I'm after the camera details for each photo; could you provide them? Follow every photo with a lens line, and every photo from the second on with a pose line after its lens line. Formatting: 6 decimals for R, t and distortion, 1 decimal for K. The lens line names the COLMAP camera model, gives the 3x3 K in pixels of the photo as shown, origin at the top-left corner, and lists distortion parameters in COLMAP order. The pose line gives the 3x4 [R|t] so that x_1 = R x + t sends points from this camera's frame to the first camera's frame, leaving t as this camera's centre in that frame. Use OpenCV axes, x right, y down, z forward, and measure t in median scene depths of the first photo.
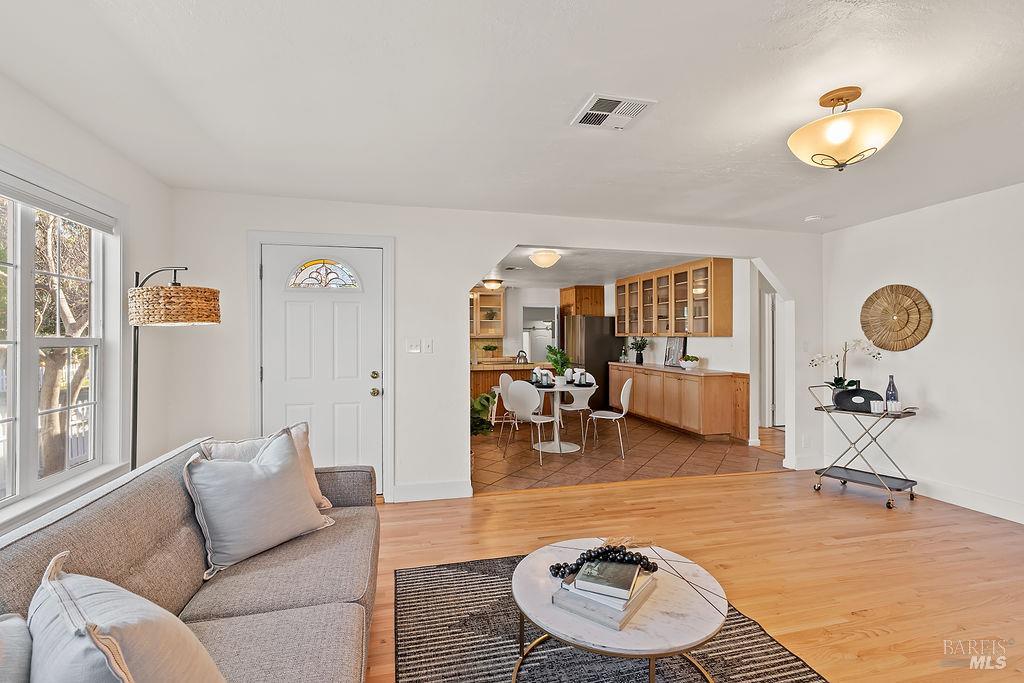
lens RADIAL K [[466.2, 0, 510.6], [0, 466.2, 339.7], [0, 0, 1]] dist [-0.002992, -0.000206]
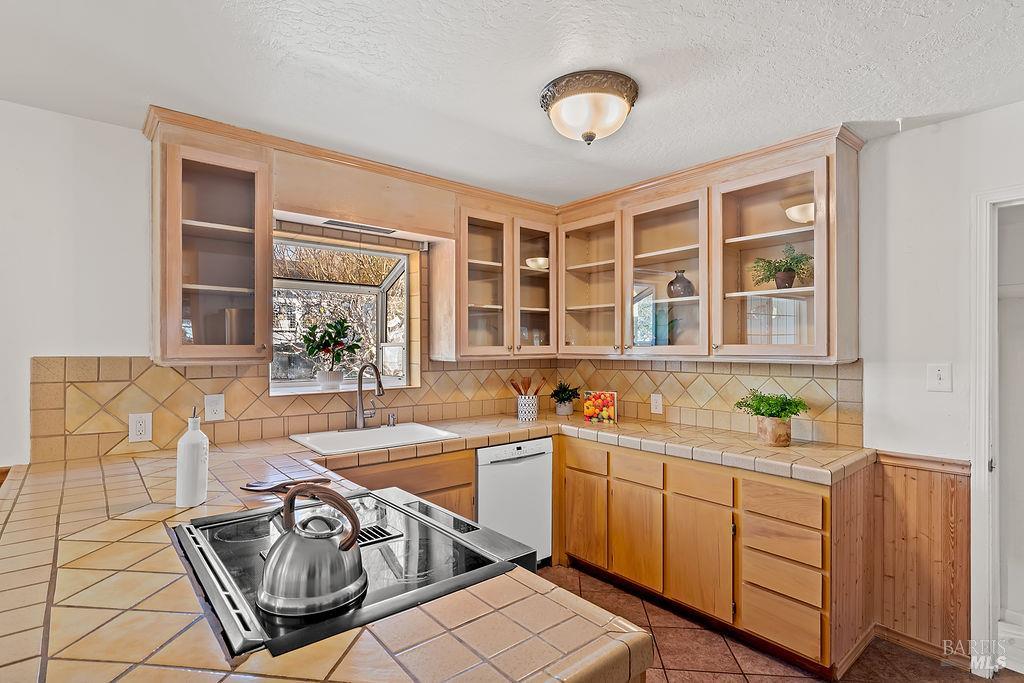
lens RADIAL K [[507.5, 0, 510.6], [0, 507.5, 347.2], [0, 0, 1]] dist [-0.009338, 0.005047]
pose [[0.441498, 0.009869, -0.897208, 0.150764], [-0.010412, 0.999929, 0.005875, -0.013725], [0.897202, 0.006749, 0.441569, 0.868429]]
